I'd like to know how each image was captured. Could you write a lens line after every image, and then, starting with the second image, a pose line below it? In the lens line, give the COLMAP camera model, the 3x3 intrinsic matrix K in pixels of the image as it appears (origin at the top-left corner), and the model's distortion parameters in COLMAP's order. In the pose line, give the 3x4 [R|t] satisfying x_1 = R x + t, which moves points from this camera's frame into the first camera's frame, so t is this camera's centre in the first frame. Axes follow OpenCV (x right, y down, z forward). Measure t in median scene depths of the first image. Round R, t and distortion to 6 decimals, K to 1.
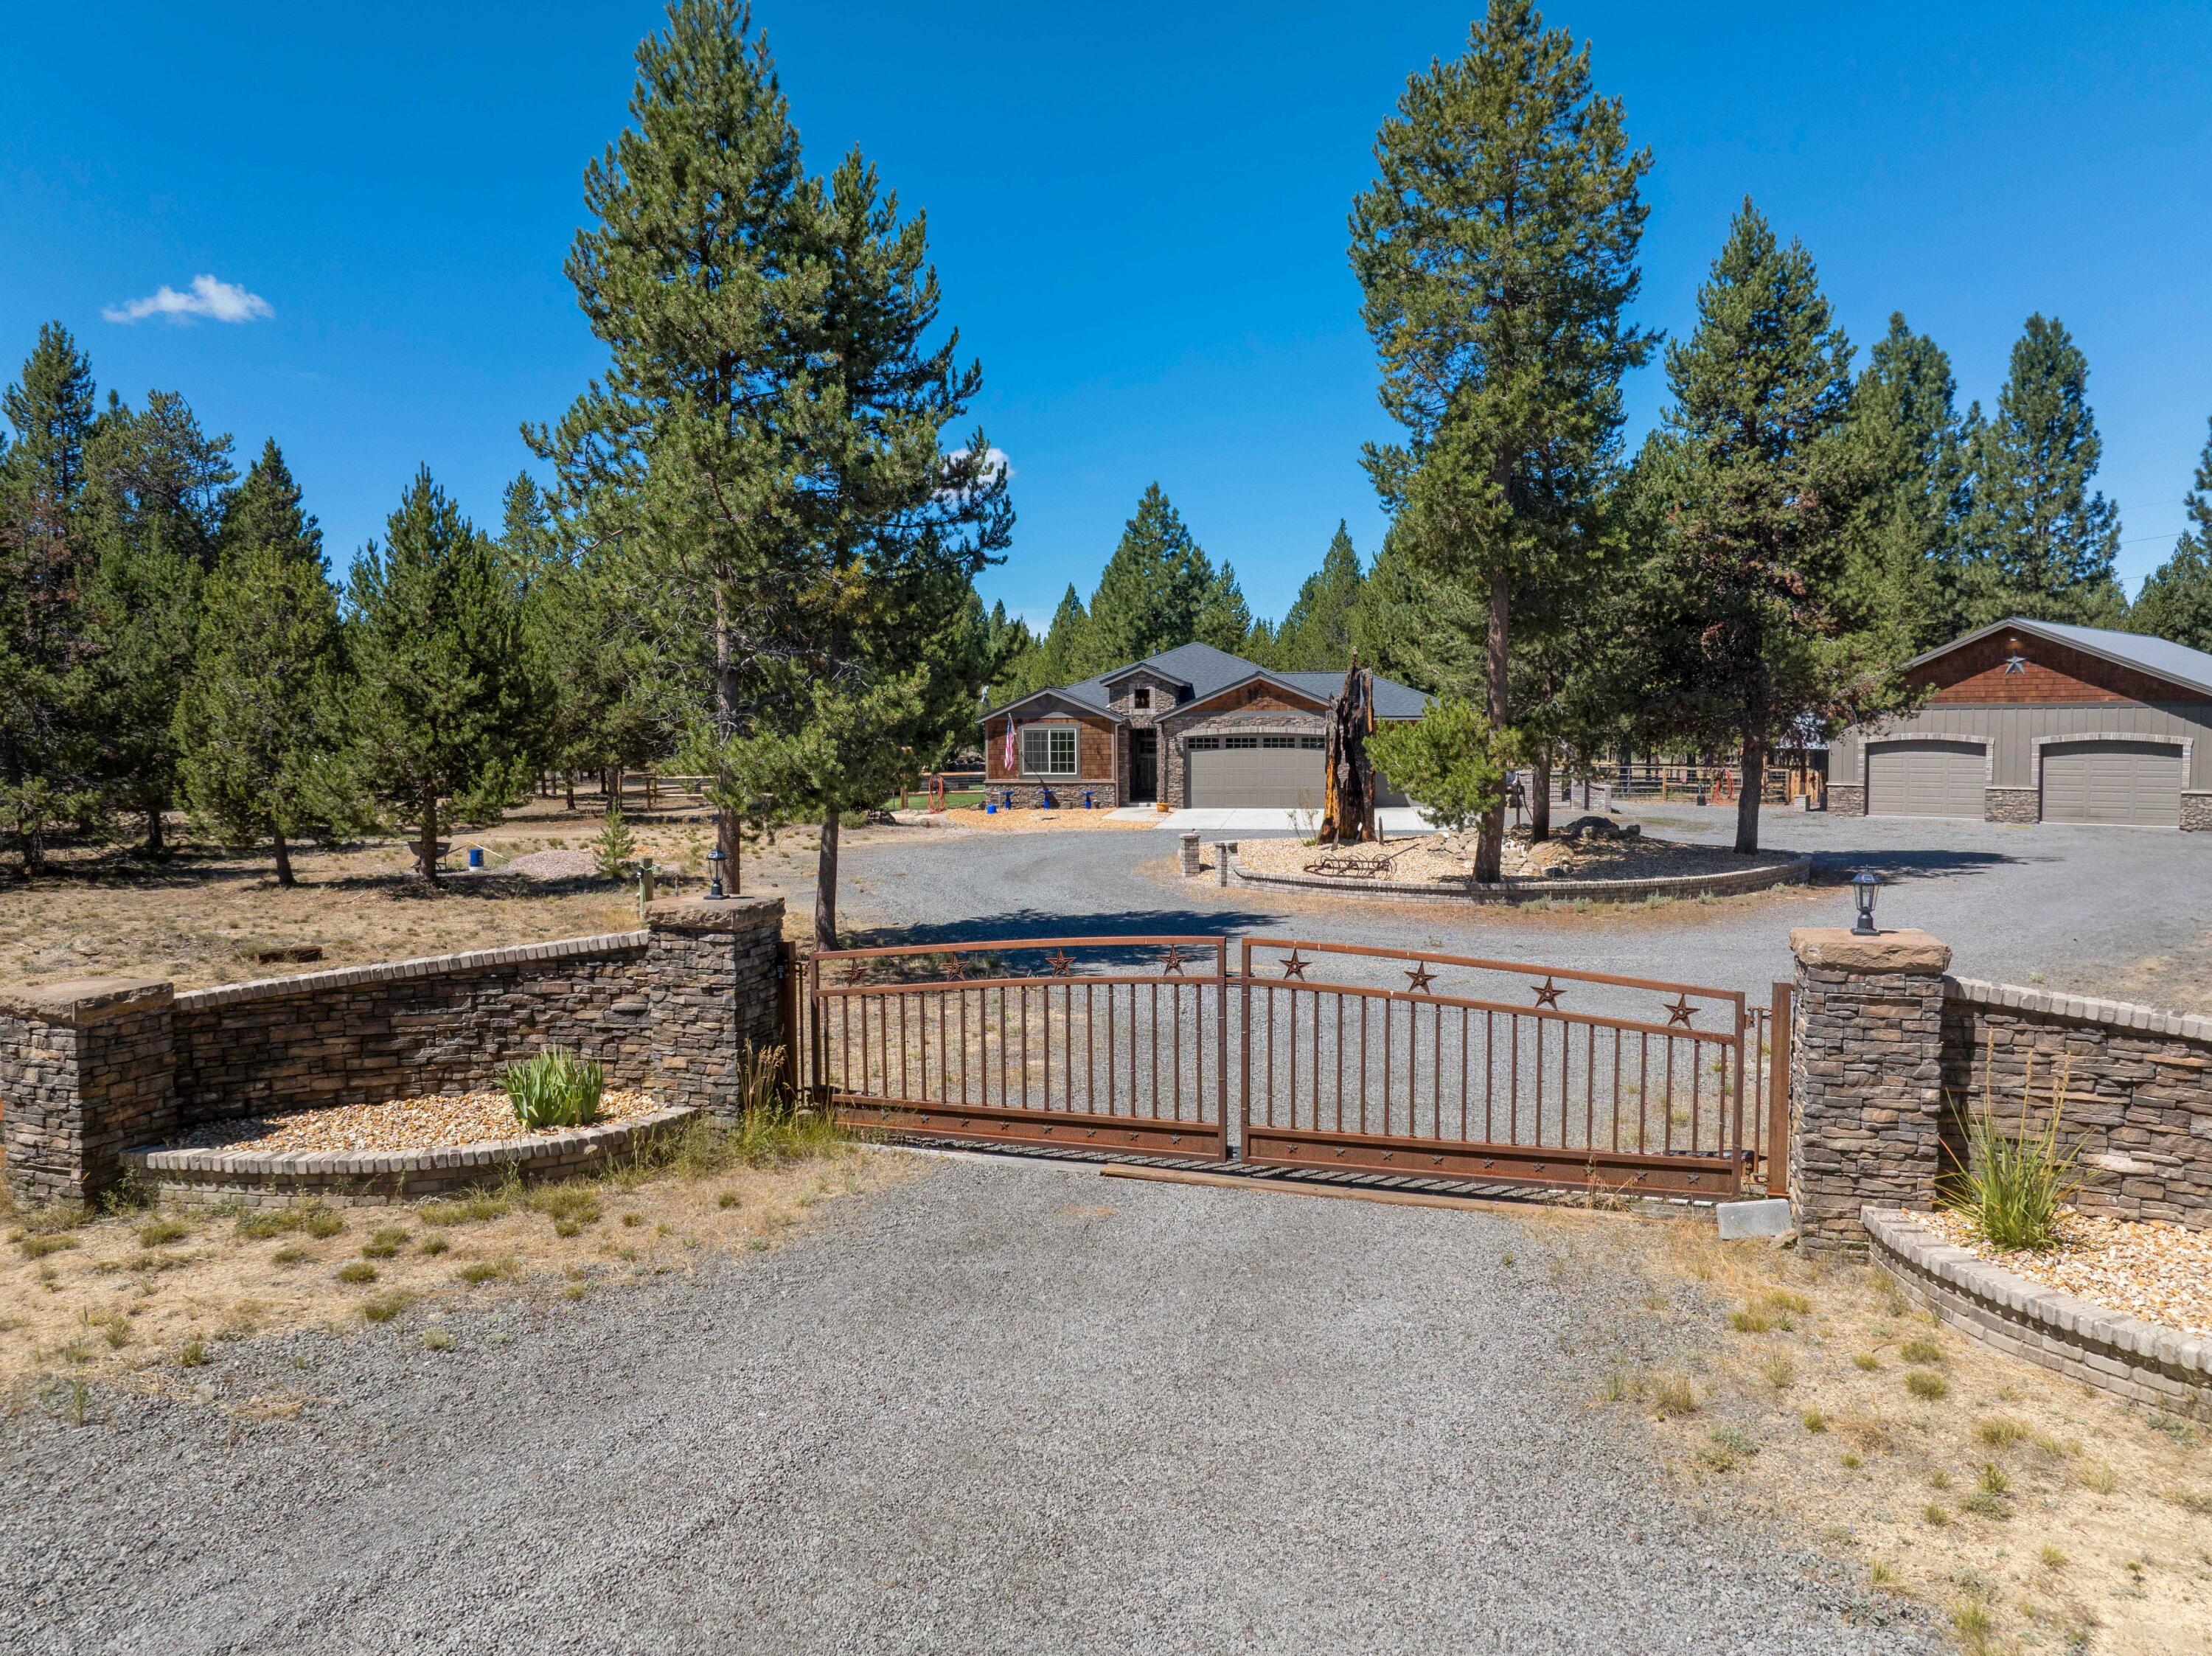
lens RADIAL K [[1566.0, 0, 1110.7], [0, 1566.0, 827.6], [0, 0, 1]] dist [-0.060675, 0.032666]
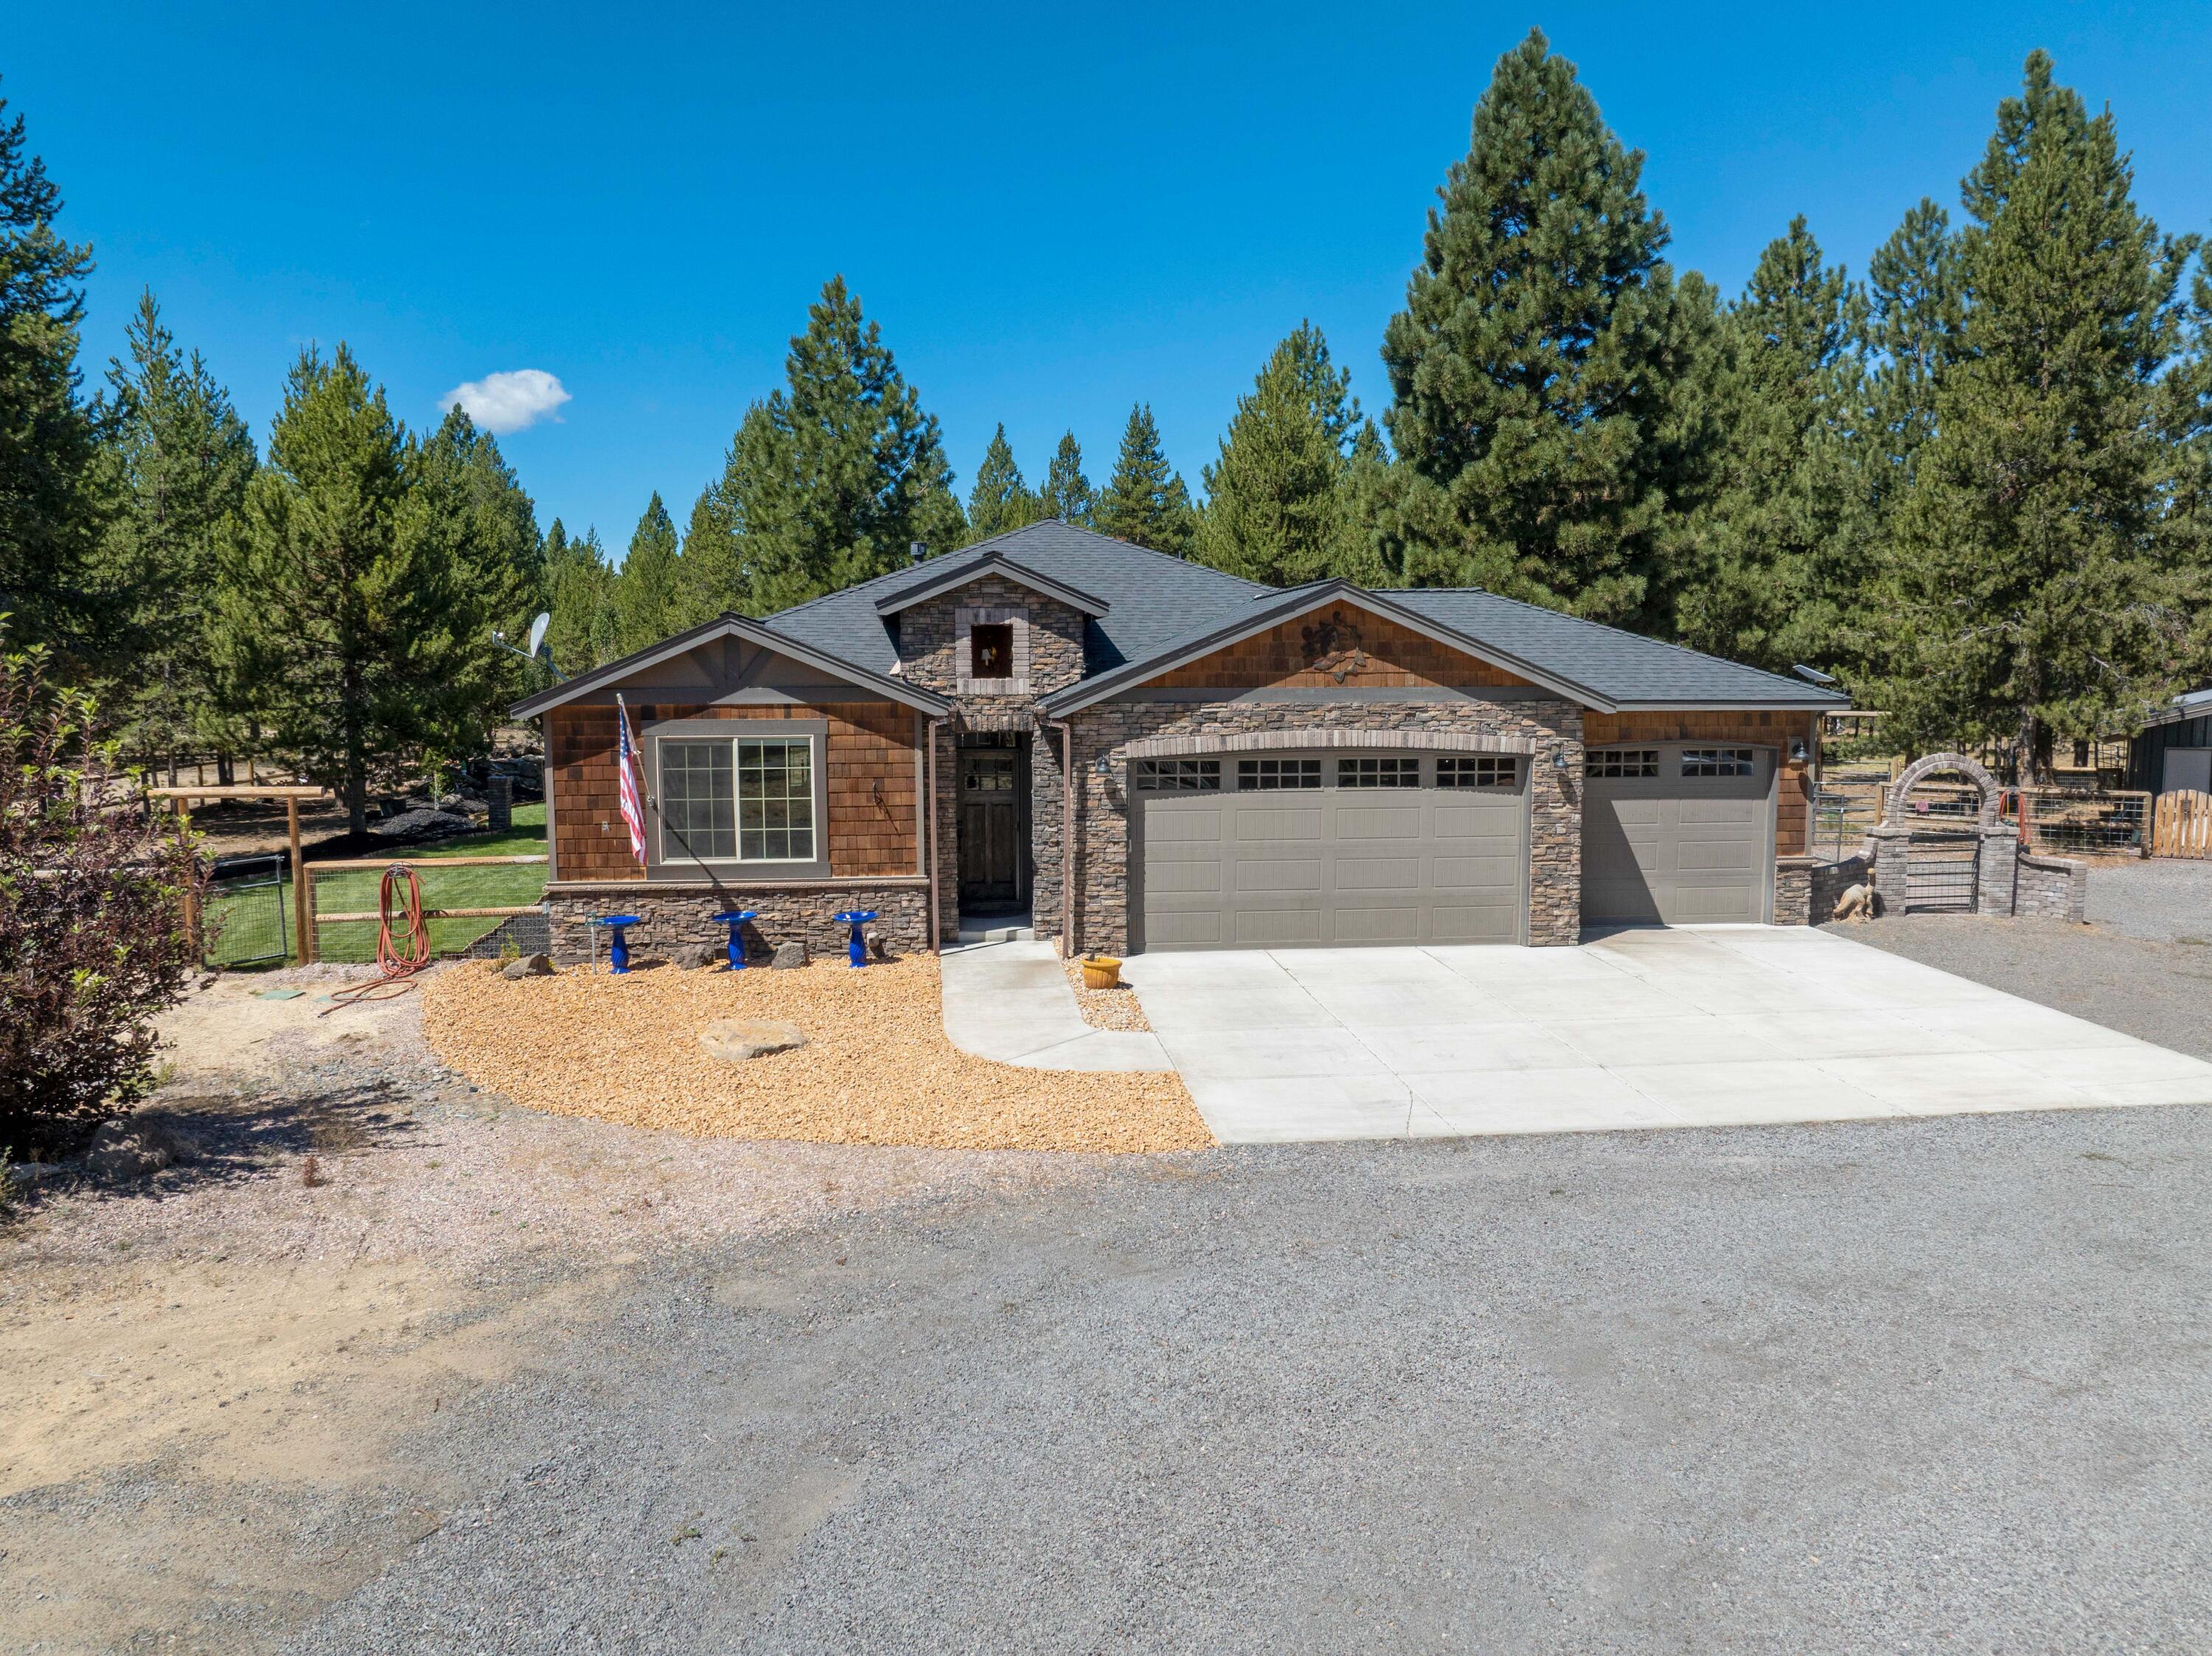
lens RADIAL K [[1566.0, 0, 1102.1], [0, 1566.0, 831.8], [0, 0, 1]] dist [-0.060675, 0.032666]
pose [[0.965495, -0.023187, 0.259387, -0.051324], [0.013286, 0.999117, 0.039858, -0.054457], [-0.260082, -0.035036, 0.964951, 0.640639]]
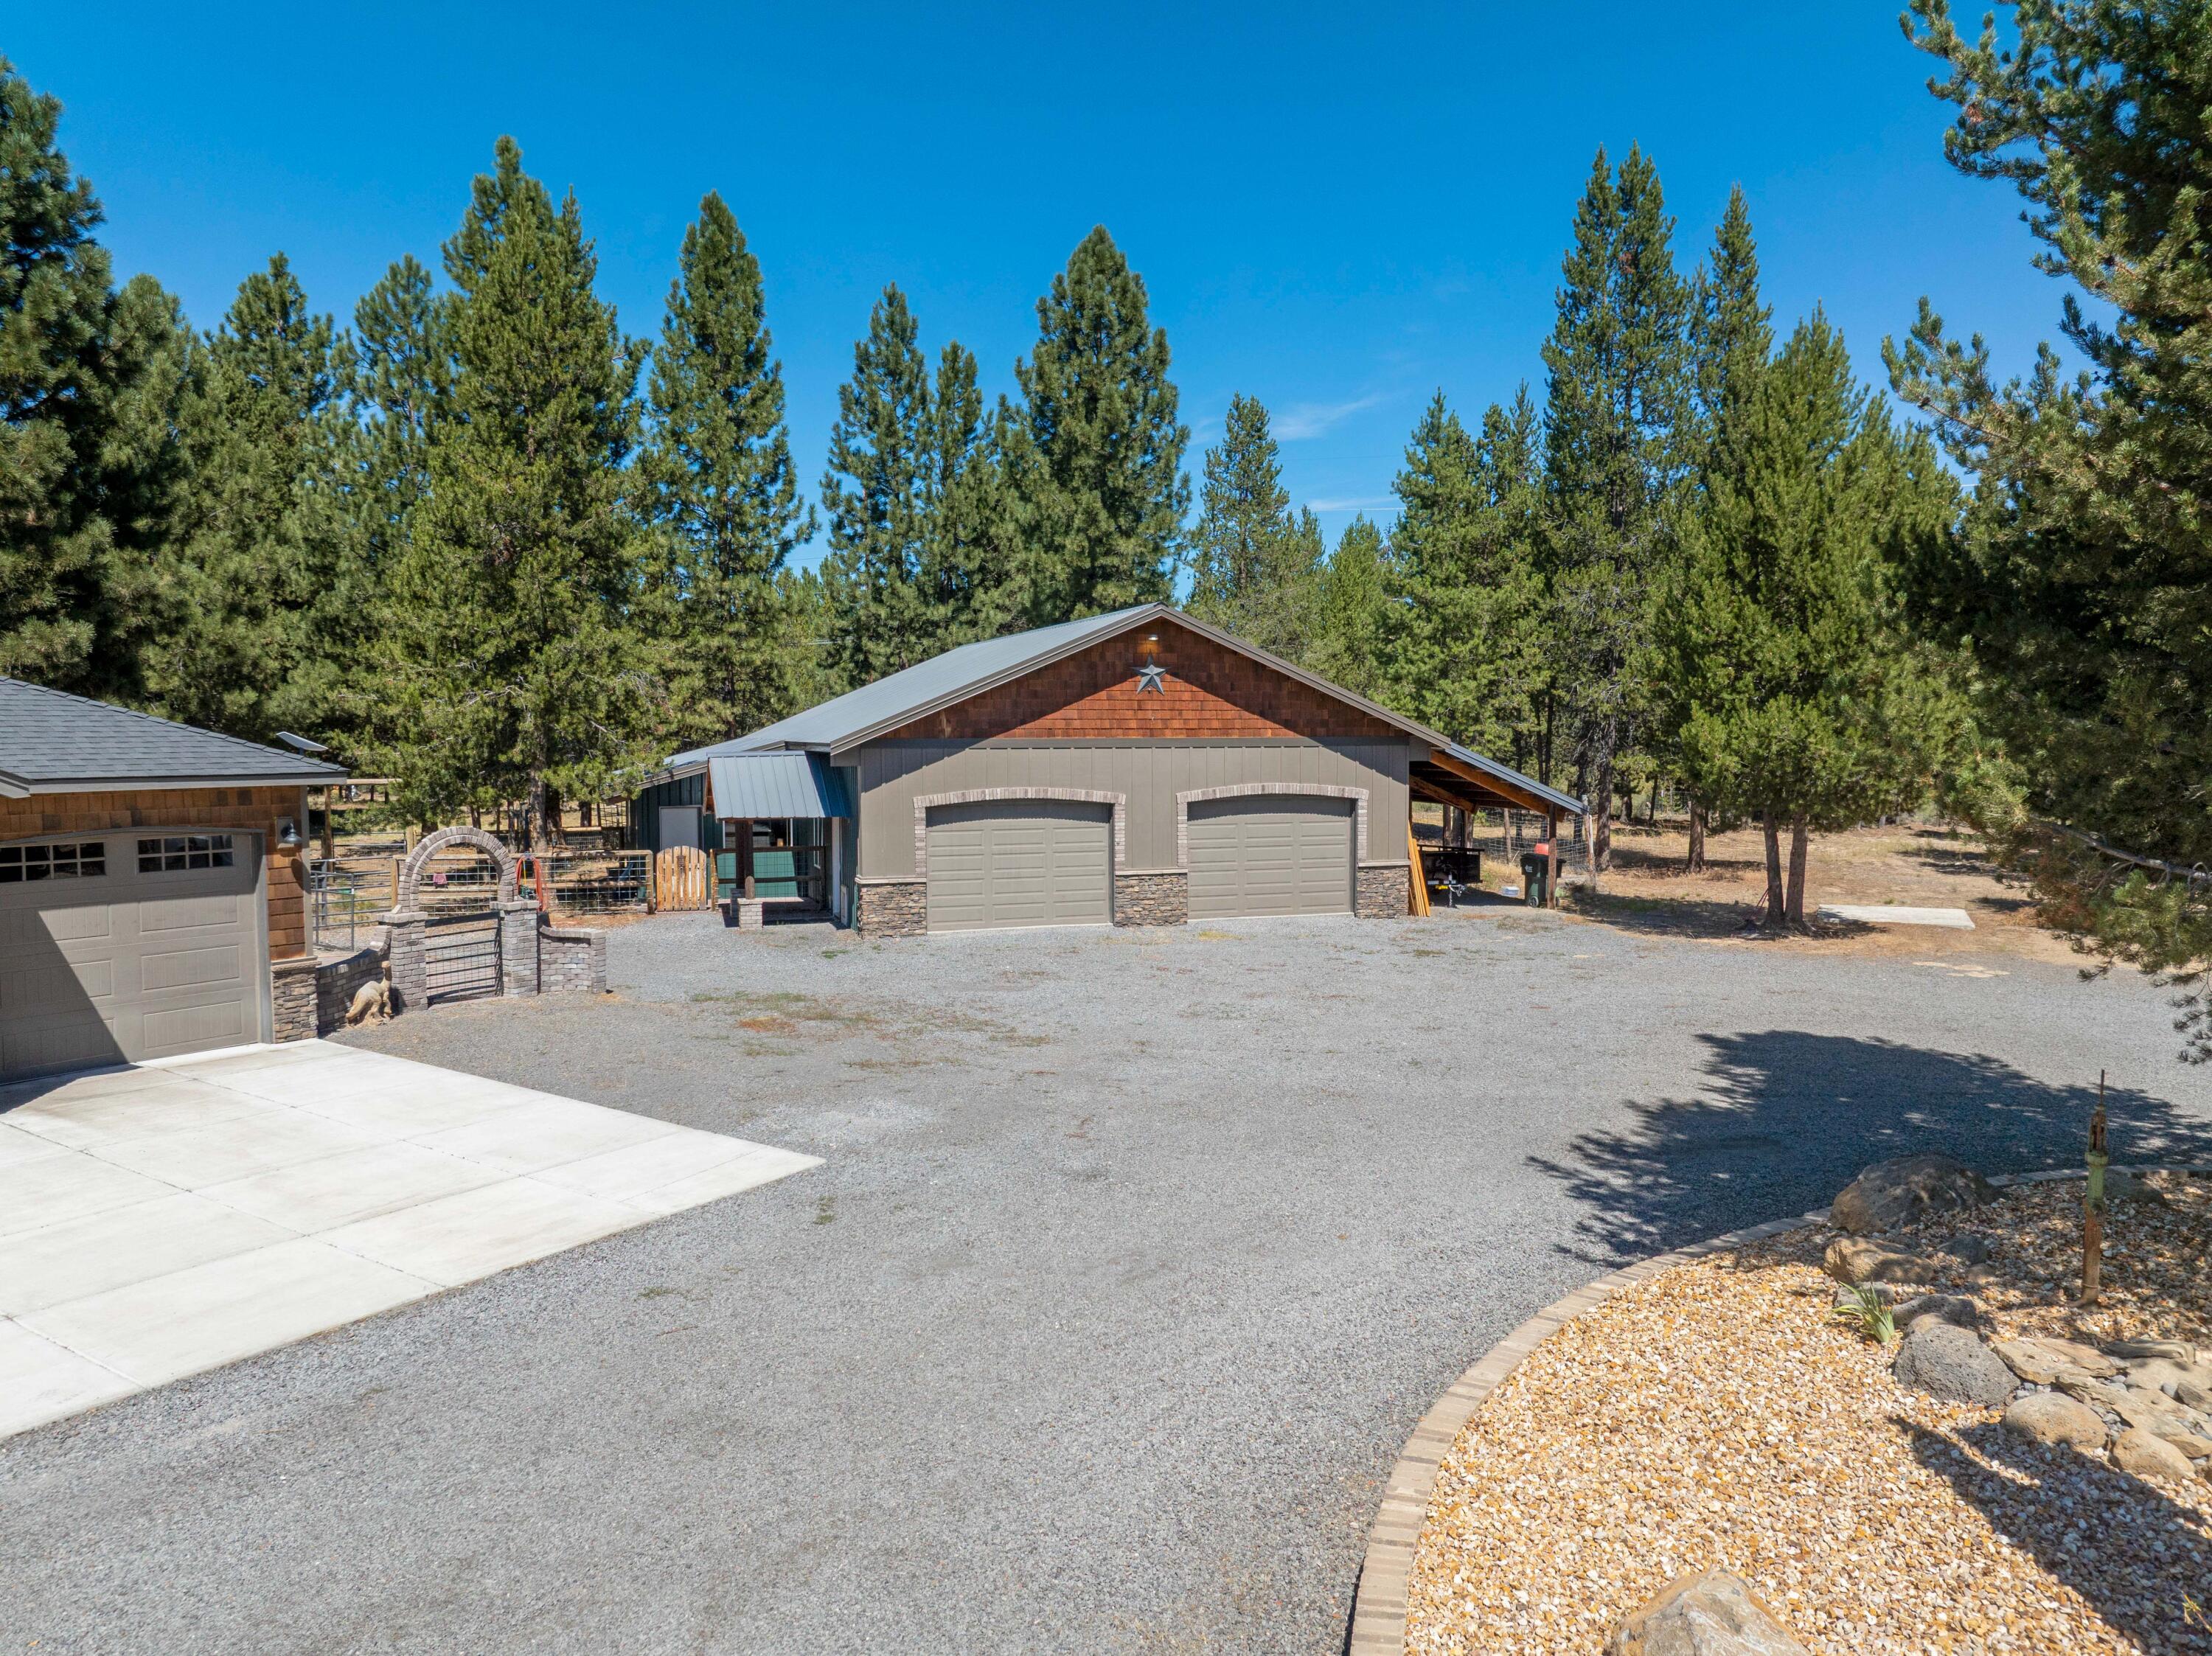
lens RADIAL K [[1566.0, 0, 1119.2], [0, 1566.0, 825.8], [0, 0, 1]] dist [-0.060675, 0.032666]
pose [[0.396037, -0.049228, 0.916914, -0.012890], [0.057101, 0.997950, 0.028915, -0.057731], [-0.916458, 0.040905, 0.398035, 0.678139]]
